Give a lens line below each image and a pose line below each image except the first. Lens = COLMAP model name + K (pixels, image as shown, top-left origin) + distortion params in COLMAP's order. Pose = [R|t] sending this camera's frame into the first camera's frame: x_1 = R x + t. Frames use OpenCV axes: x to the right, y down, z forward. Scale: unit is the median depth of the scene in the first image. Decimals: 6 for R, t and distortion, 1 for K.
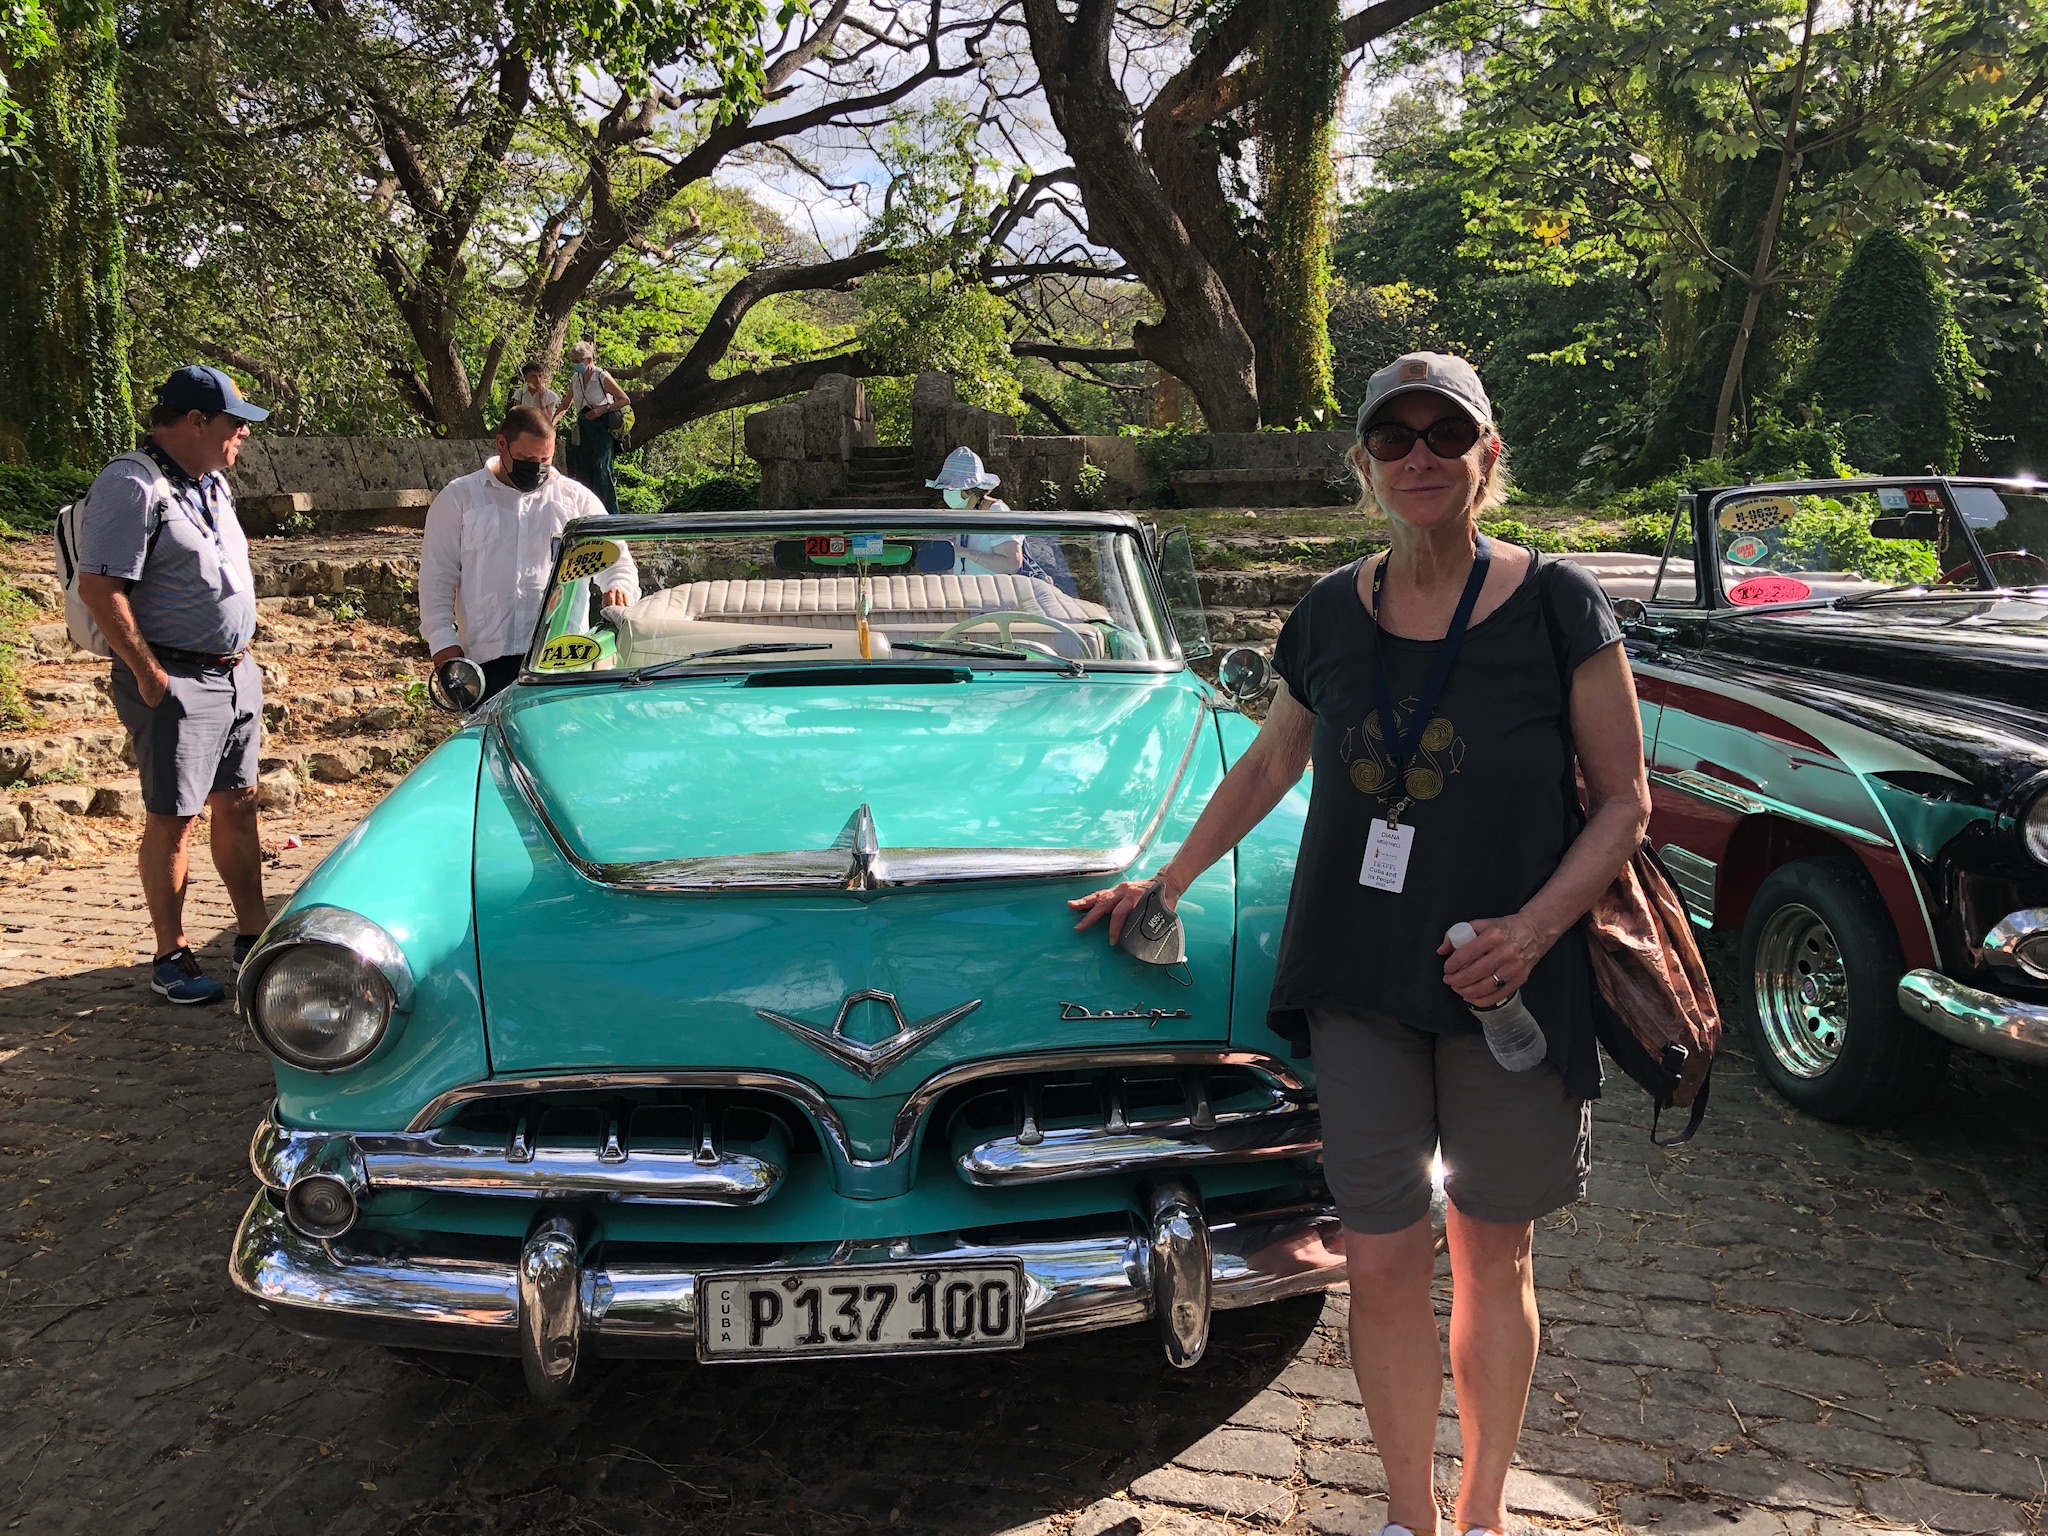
lens RADIAL K [[1699.8, 0, 1039.7], [0, 1699.8, 770.0], [0, 0, 1]] dist [0.032327, -0.016824]
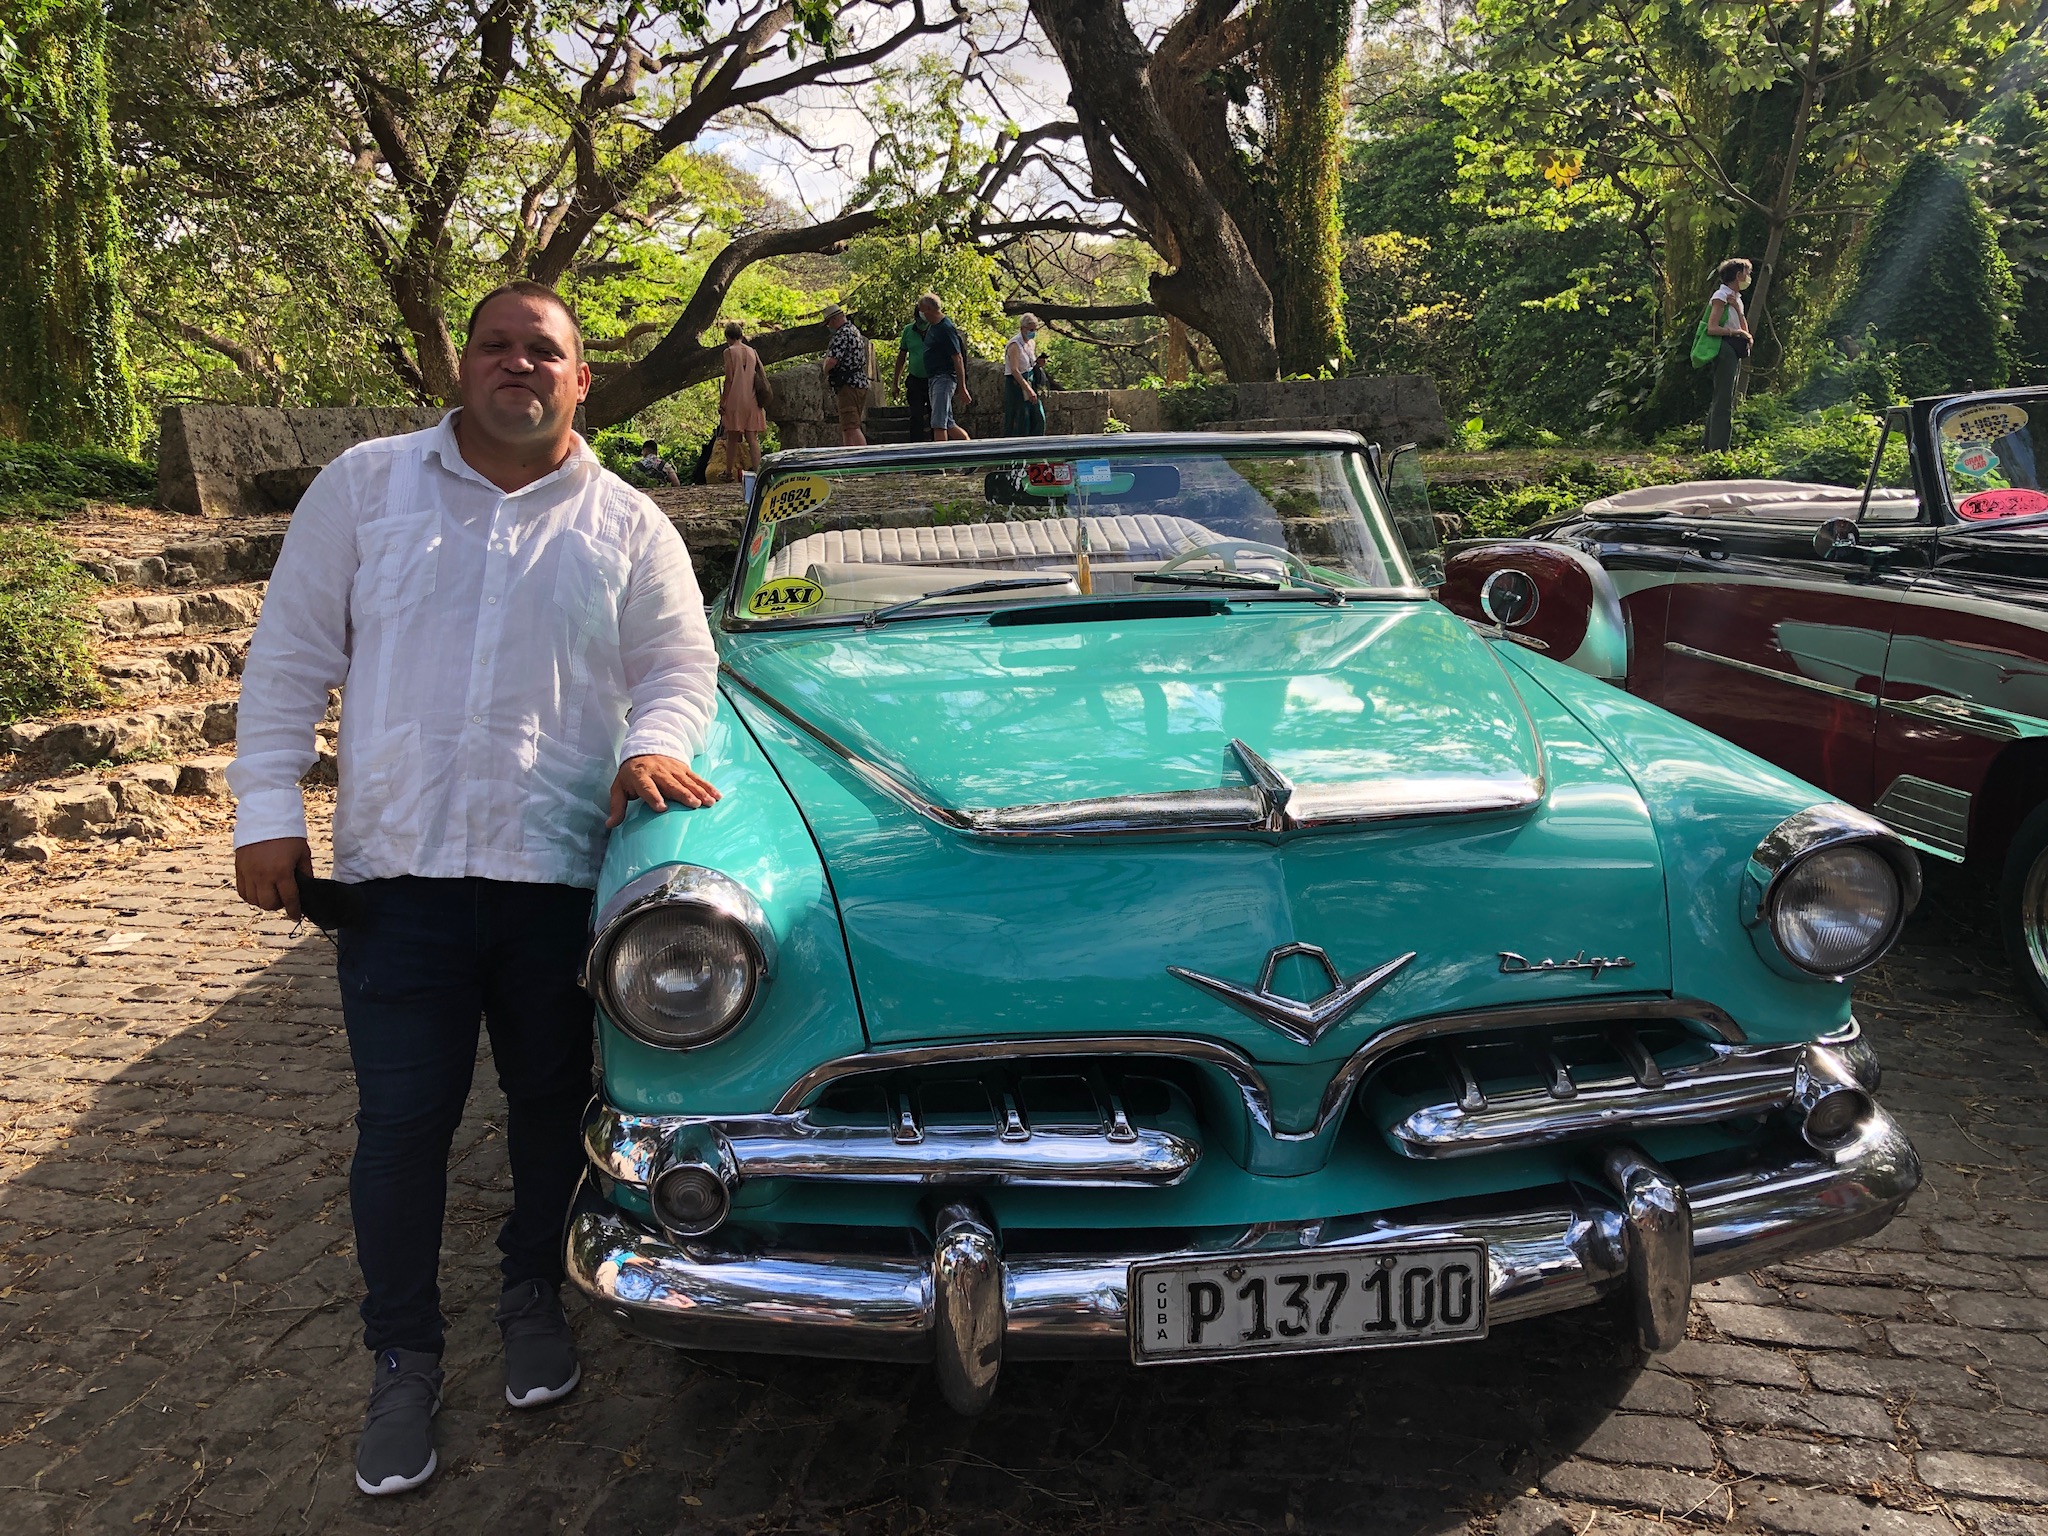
lens RADIAL K [[1699.8, 0, 1029.3], [0, 1699.8, 765.7], [0, 0, 1]] dist [0.032327, -0.016824]
pose [[0.999647, -0.026354, 0.003296, -0.066264], [0.026291, 0.999493, 0.017986, 0.004766], [-0.003768, -0.017893, 0.999833, 0.030920]]
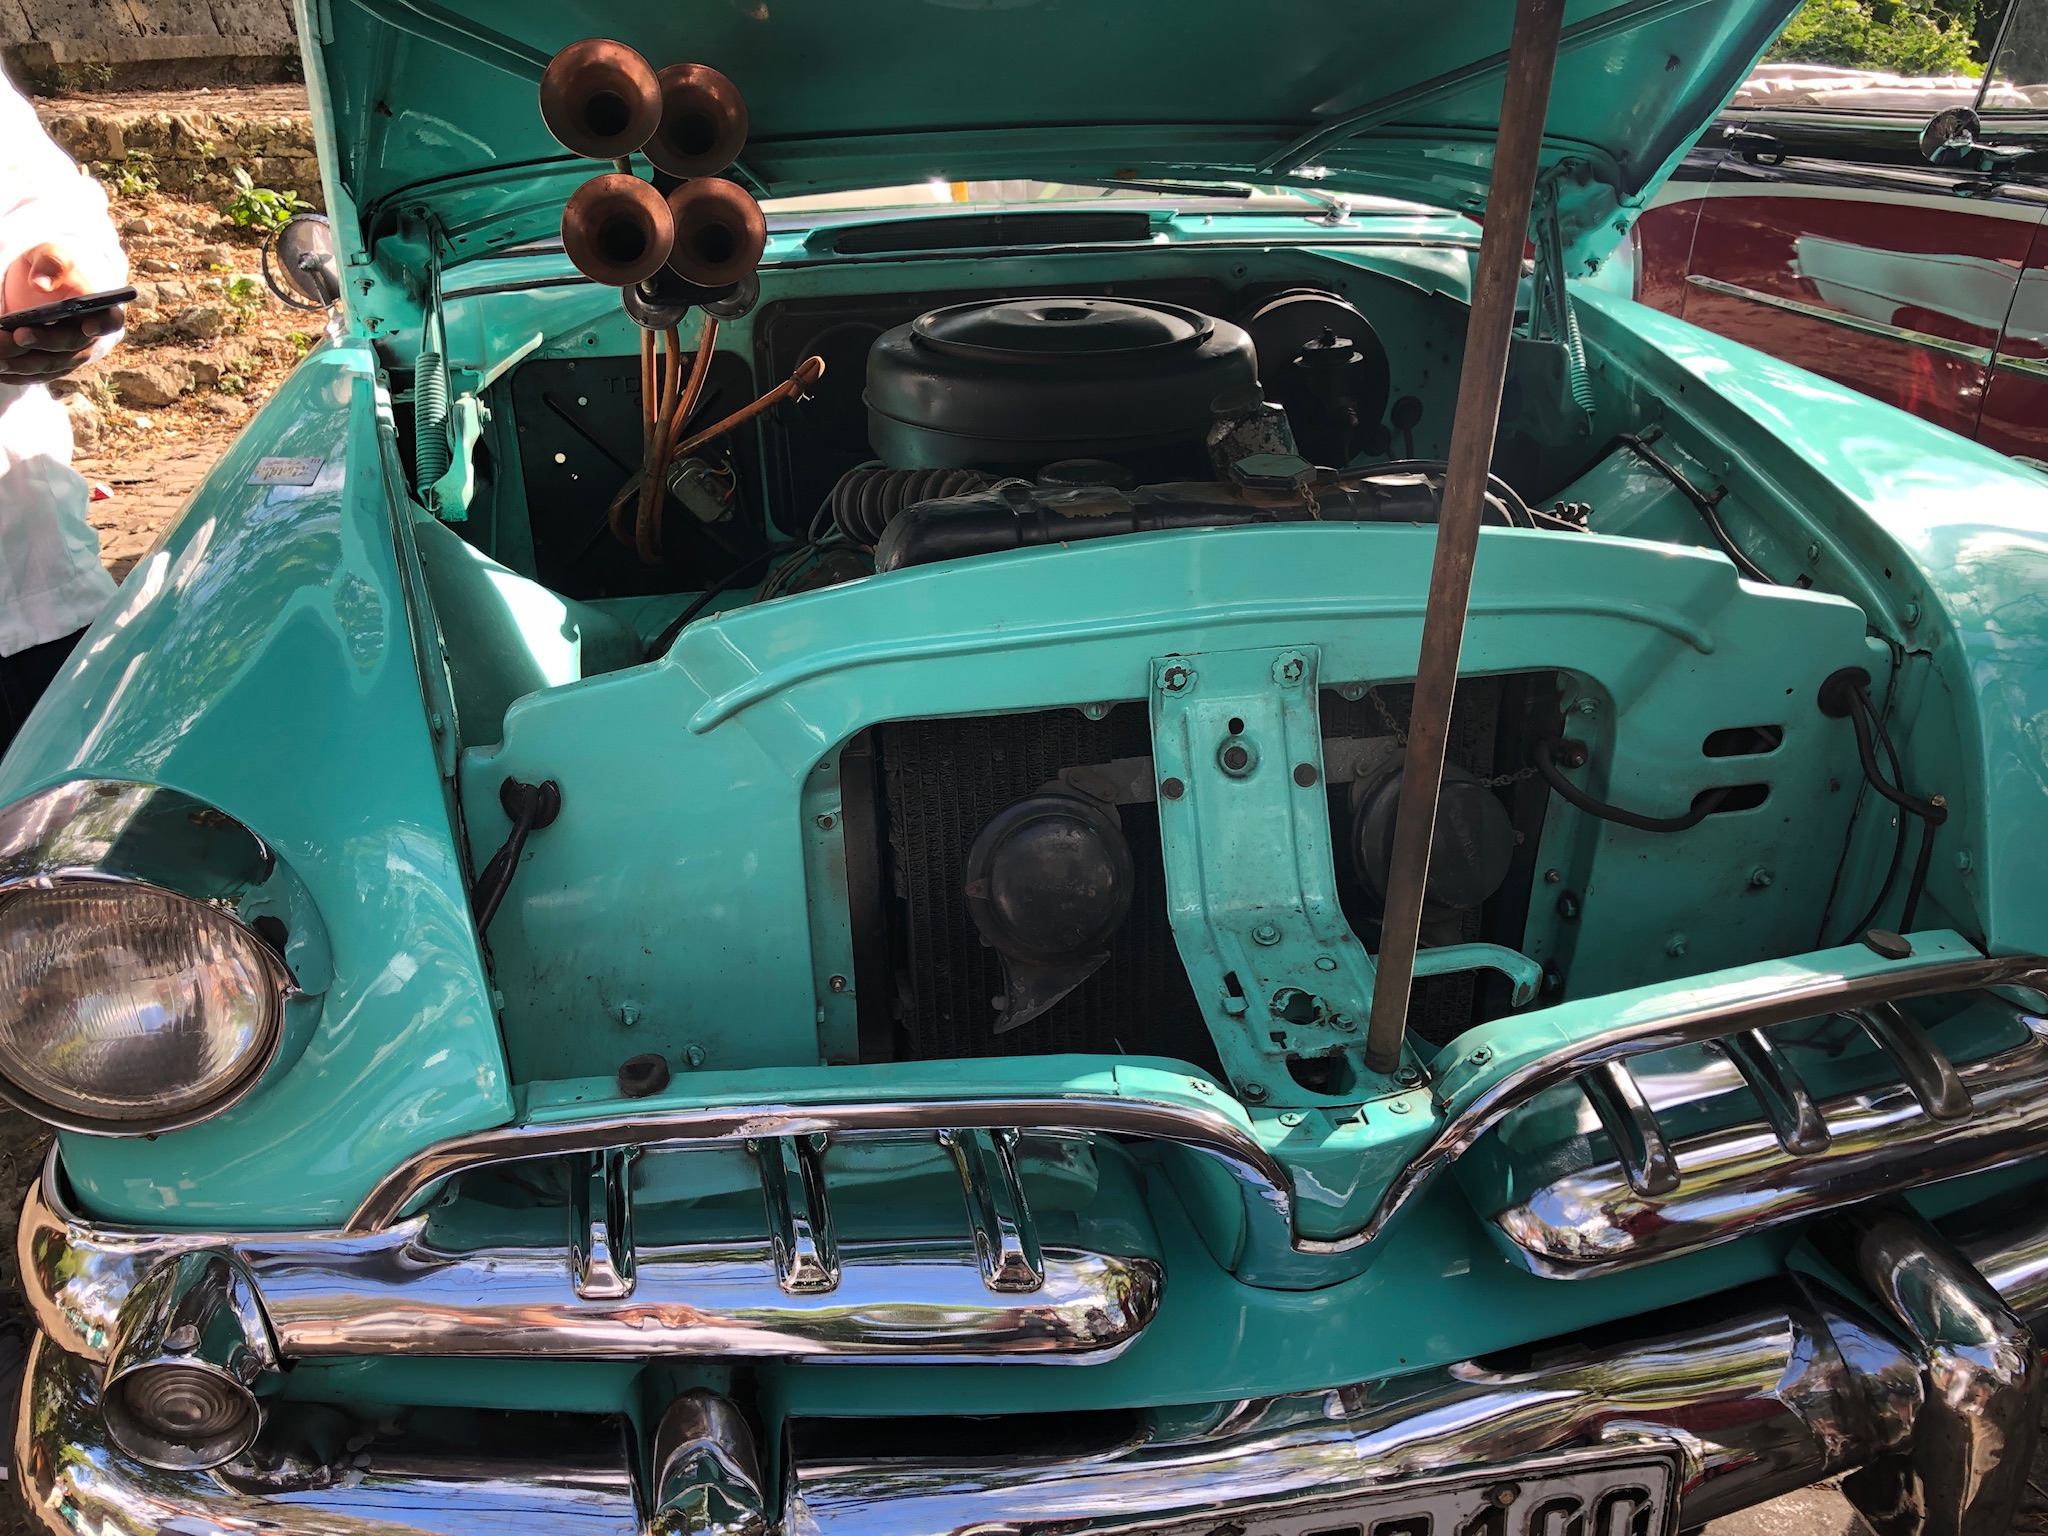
lens RADIAL K [[1699.8, 0, 1032.4], [0, 1699.8, 746.3], [0, 0, 1]] dist [0.032327, -0.016824]
pose [[0.997119, -0.041713, 0.063352, -0.058814], [0.026658, 0.974645, 0.222162, -0.005459], [-0.071013, -0.219833, 0.972949, 0.157158]]
